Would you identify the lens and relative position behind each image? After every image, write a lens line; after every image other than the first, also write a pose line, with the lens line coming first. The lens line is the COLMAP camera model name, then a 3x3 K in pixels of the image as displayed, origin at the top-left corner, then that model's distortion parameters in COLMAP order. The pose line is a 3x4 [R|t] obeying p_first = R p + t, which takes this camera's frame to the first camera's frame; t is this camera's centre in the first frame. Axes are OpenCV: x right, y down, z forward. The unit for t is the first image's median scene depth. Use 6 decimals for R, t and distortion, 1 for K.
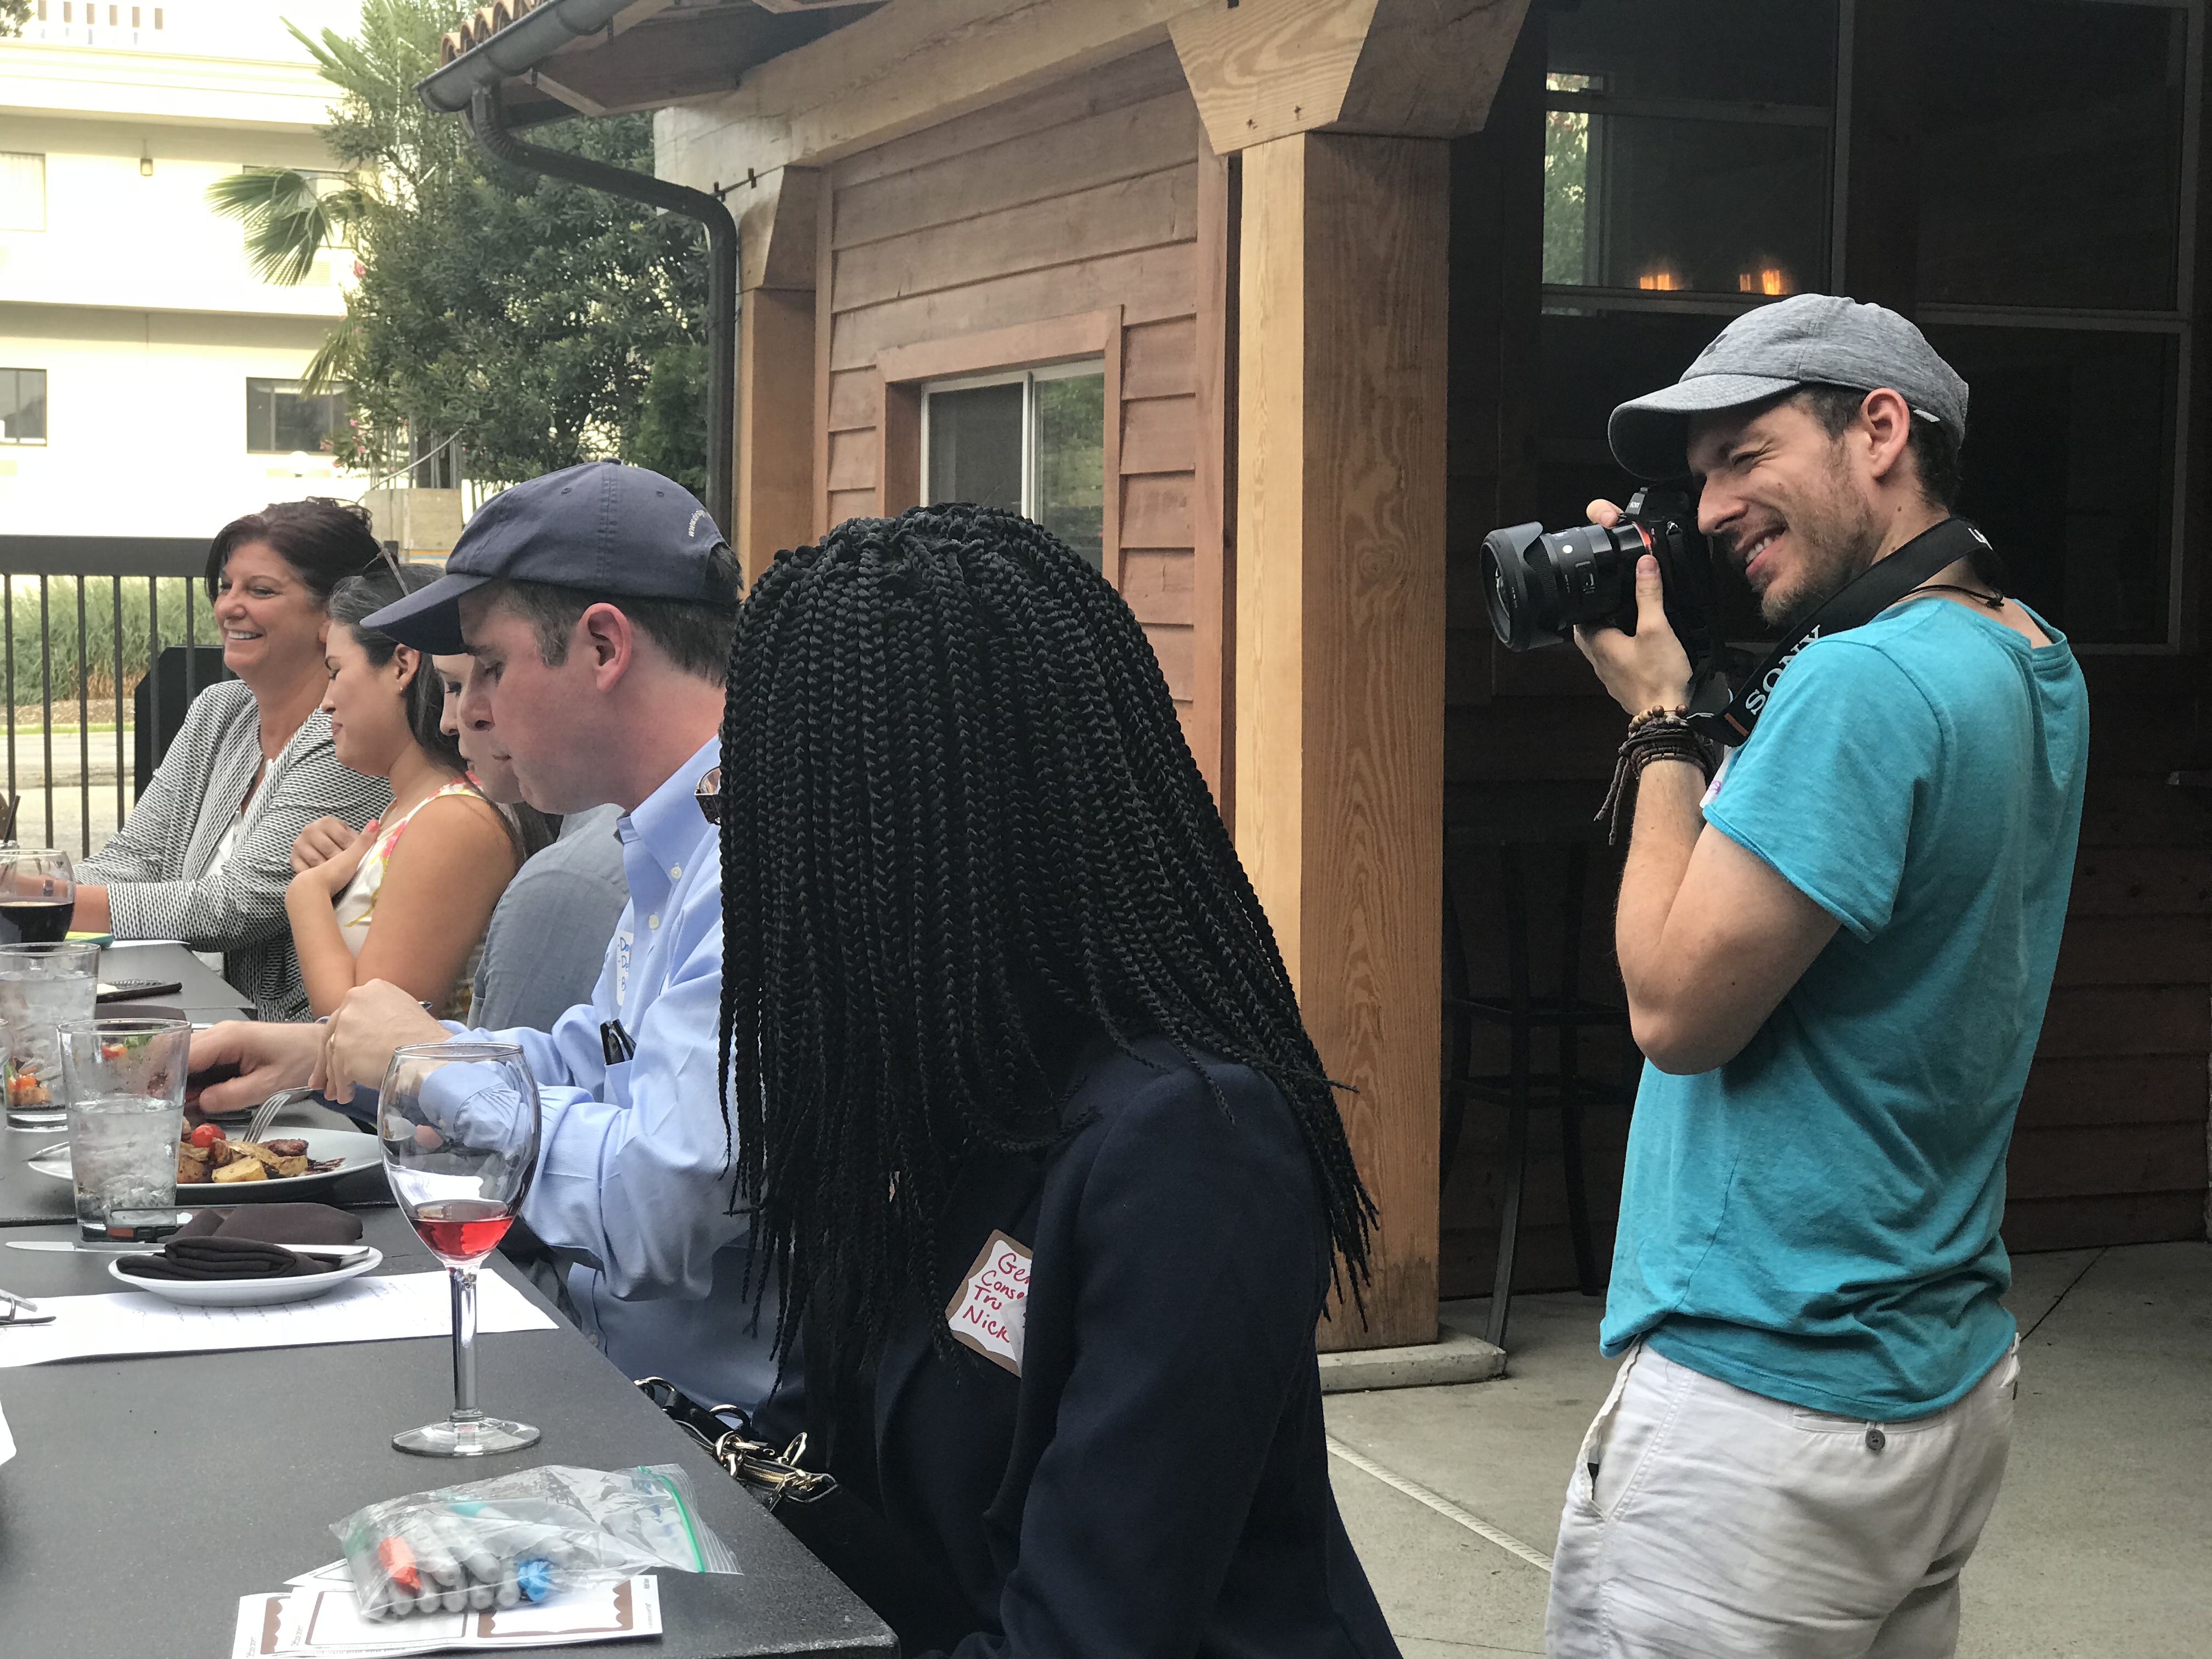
lens RADIAL K [[3566.8, 0, 1171.5], [0, 3566.8, 835.5], [0, 0, 1]] dist [0.014069, 0.265249]
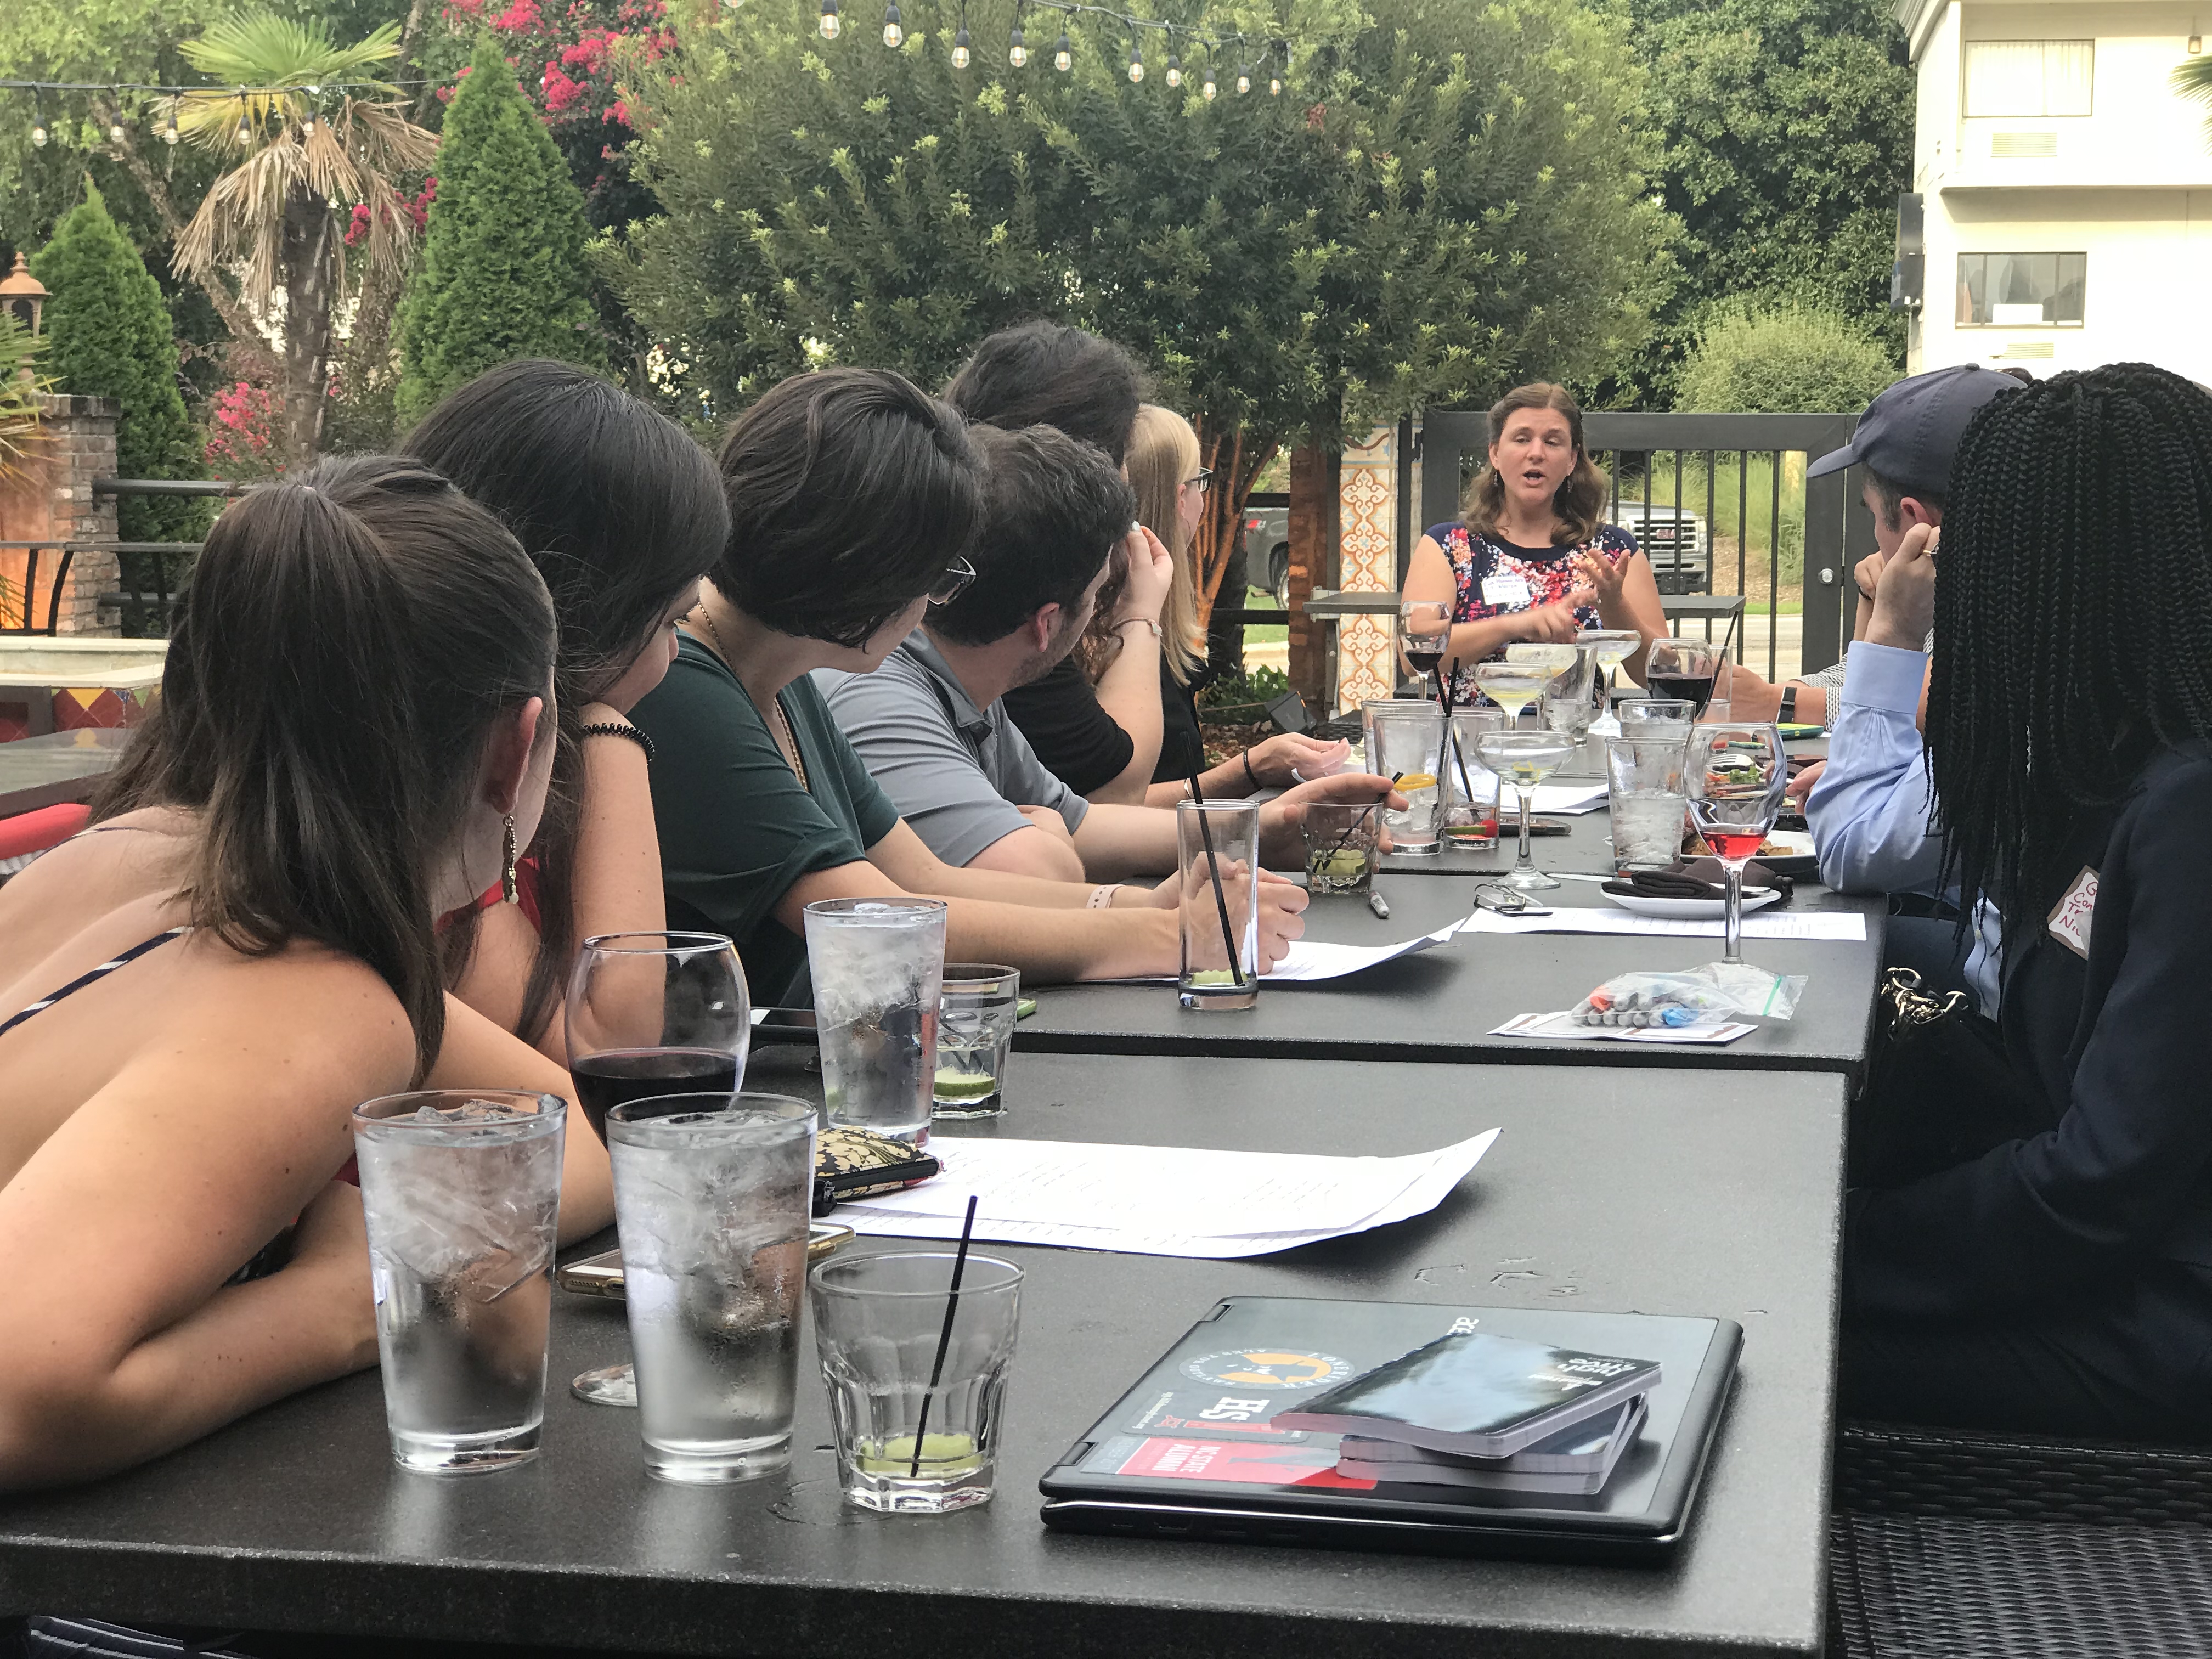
lens RADIAL K [[3600.7, 0, 1106.0], [0, 3600.7, 829.5], [0, 0, 1]] dist [-0.069068, 0.730181]
pose [[0.840778, 0.047560, -0.539287, 0.081424], [-0.030938, 0.998727, 0.039845, 0.009957], [0.540496, -0.016816, 0.841179, -0.091026]]
